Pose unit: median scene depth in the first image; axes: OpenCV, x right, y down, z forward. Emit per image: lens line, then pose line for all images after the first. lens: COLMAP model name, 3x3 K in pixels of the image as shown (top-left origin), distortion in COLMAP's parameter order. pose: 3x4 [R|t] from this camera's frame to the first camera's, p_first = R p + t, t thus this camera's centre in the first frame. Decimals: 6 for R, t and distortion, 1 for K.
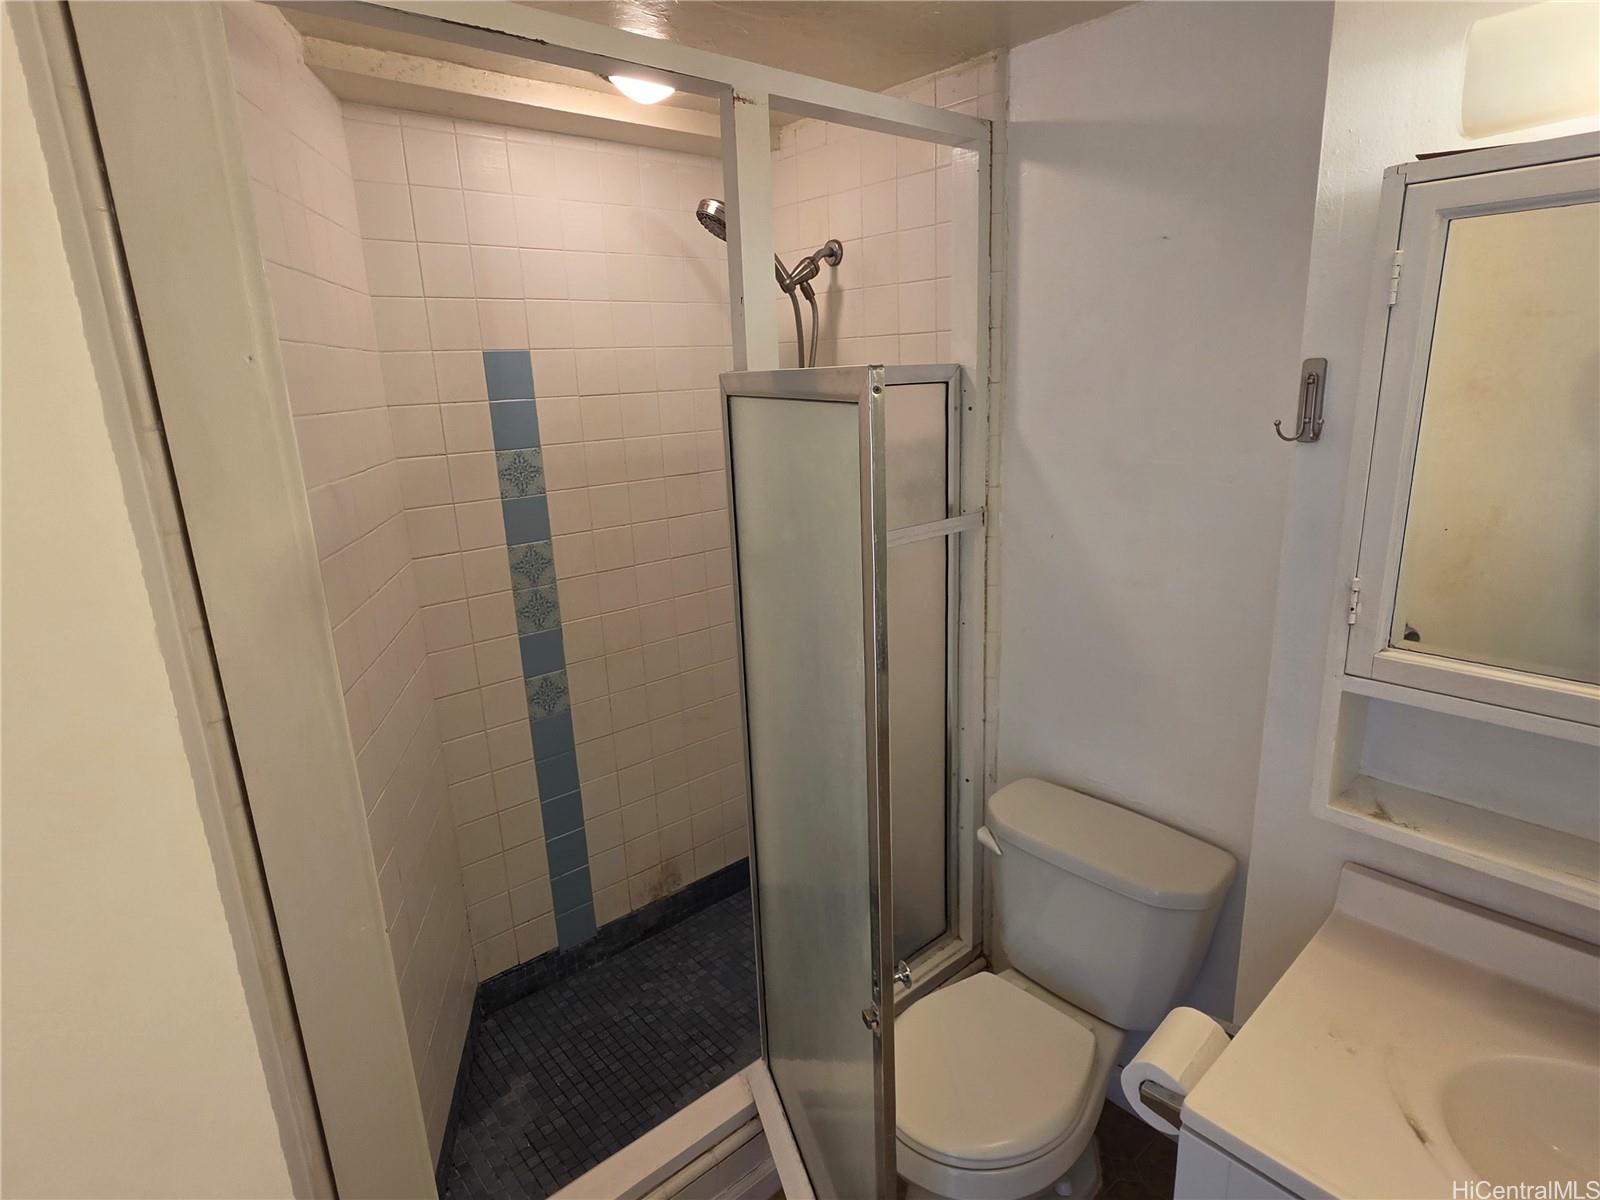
lens RADIAL K [[865.3, 0, 797.5], [0, 865.3, 602.7], [0, 0, 1]] dist [-0.004227, -0.000336]
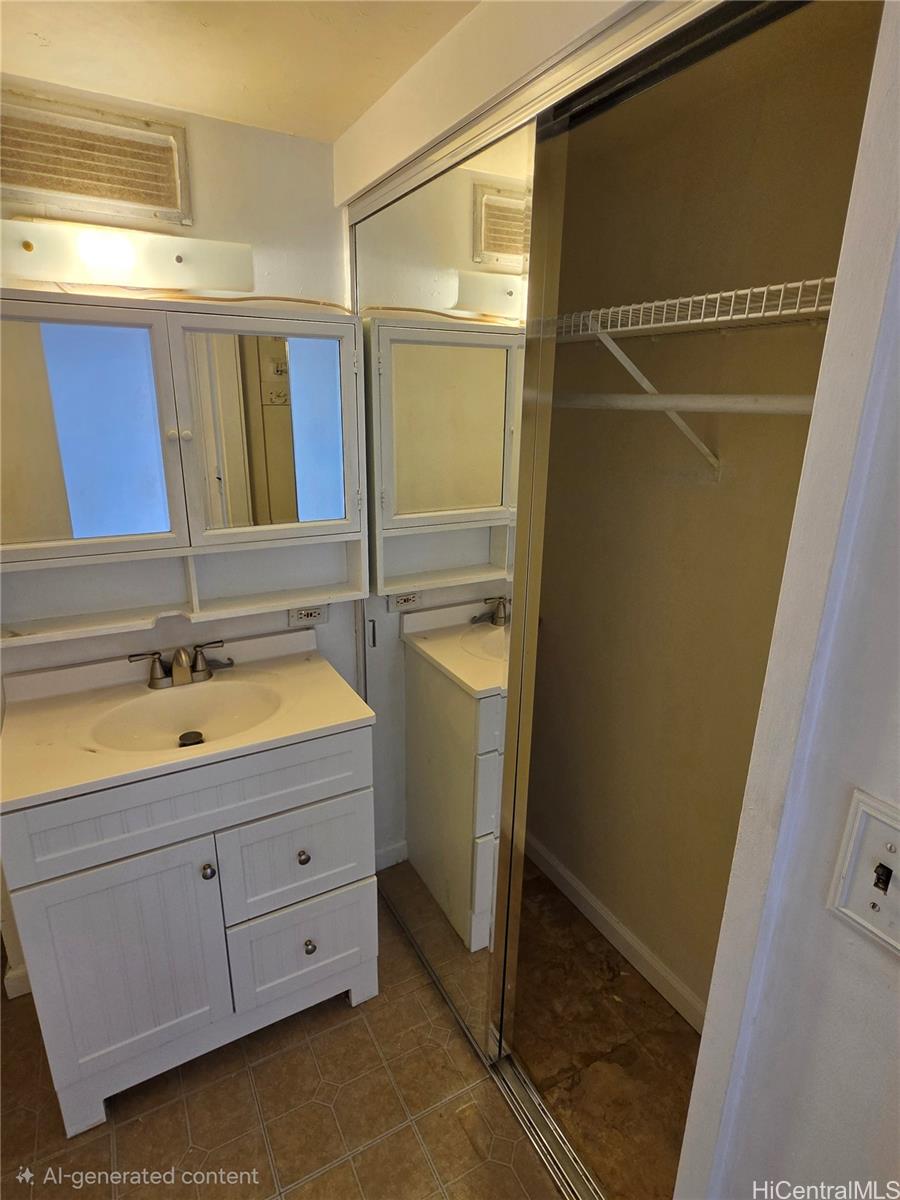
lens RADIAL K [[639.6, 0, 442.3], [0, 639.6, 599.3], [0, 0, 1]] dist [-0.008569, 0.003137]
pose [[0.228051, -0.253296, 0.940124, -0.219831], [0.227267, 0.952744, 0.201566, 0.056634], [-0.946754, 0.167691, 0.274840, -0.153597]]
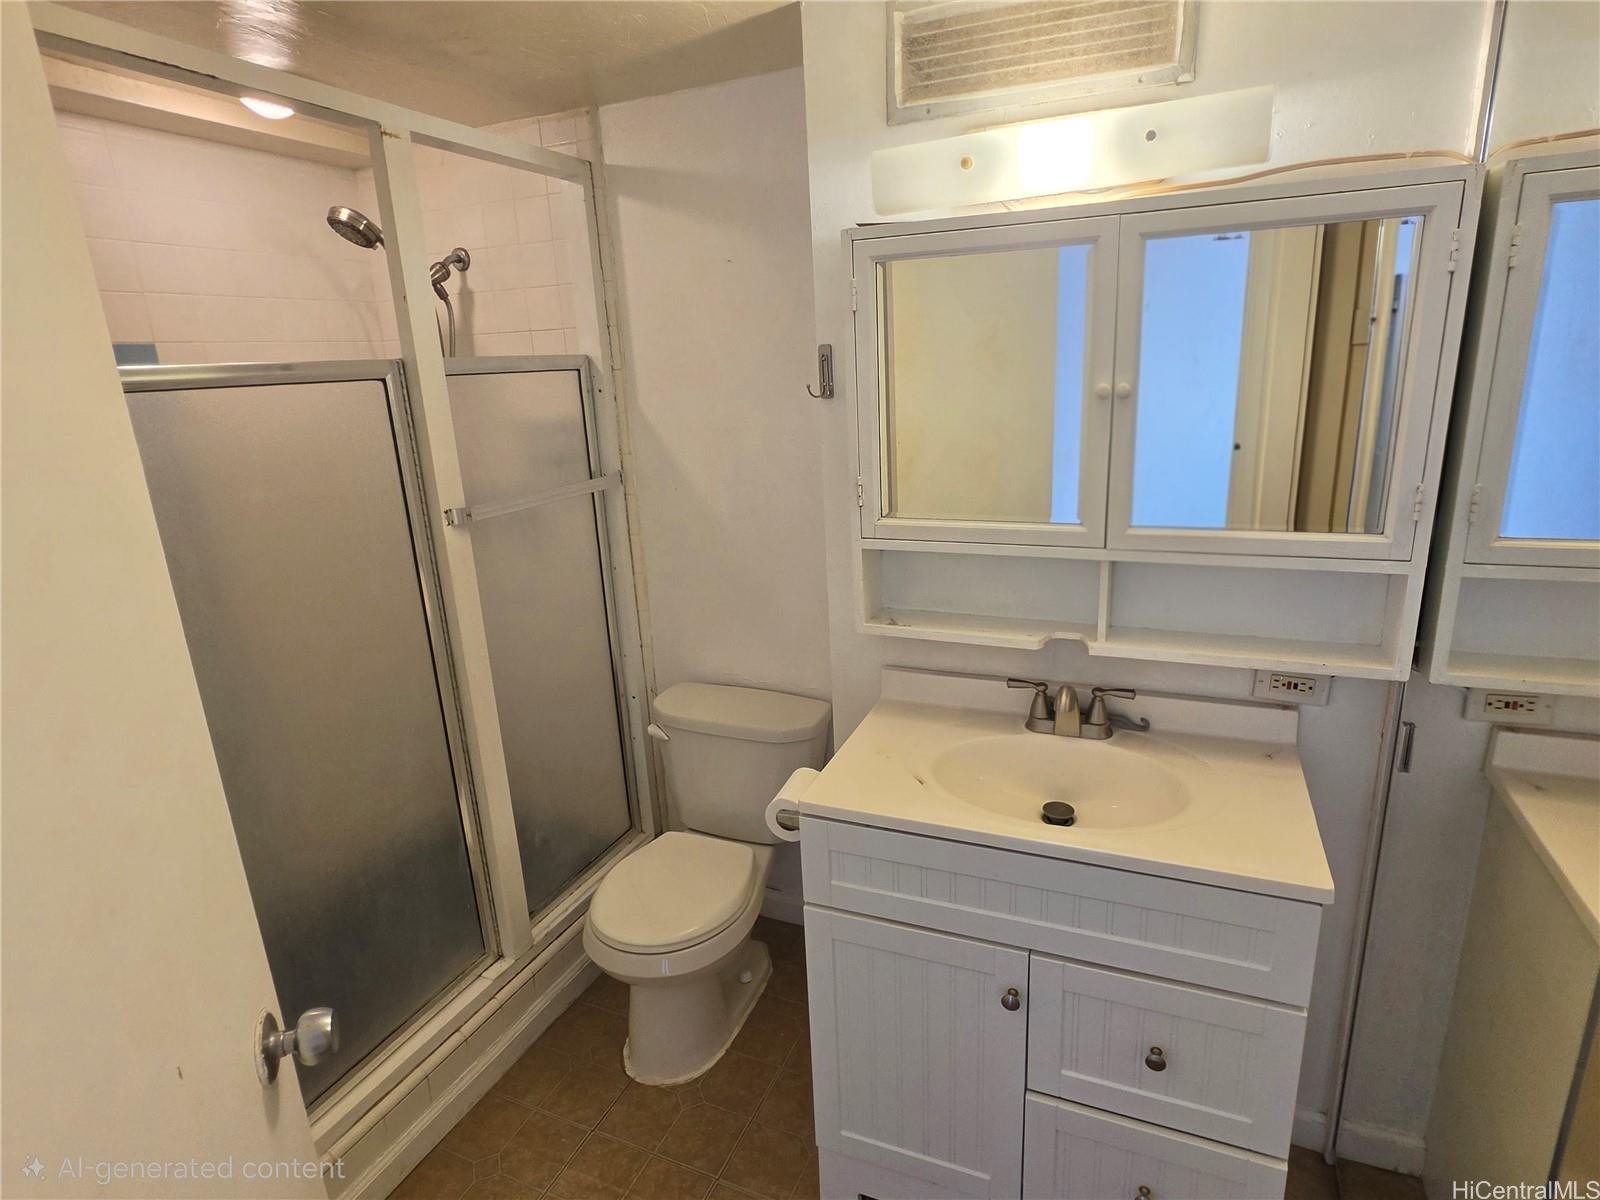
lens RADIAL K [[852.7, 0, 798.7], [0, 852.7, 599.0], [0, 0, 1]] dist [-0.008569, 0.003137]
pose [[0.905535, -0.117420, 0.407701, -0.075314], [0.119418, 0.992629, 0.020644, 0.080410], [-0.407120, 0.029993, 0.912882, -0.220975]]
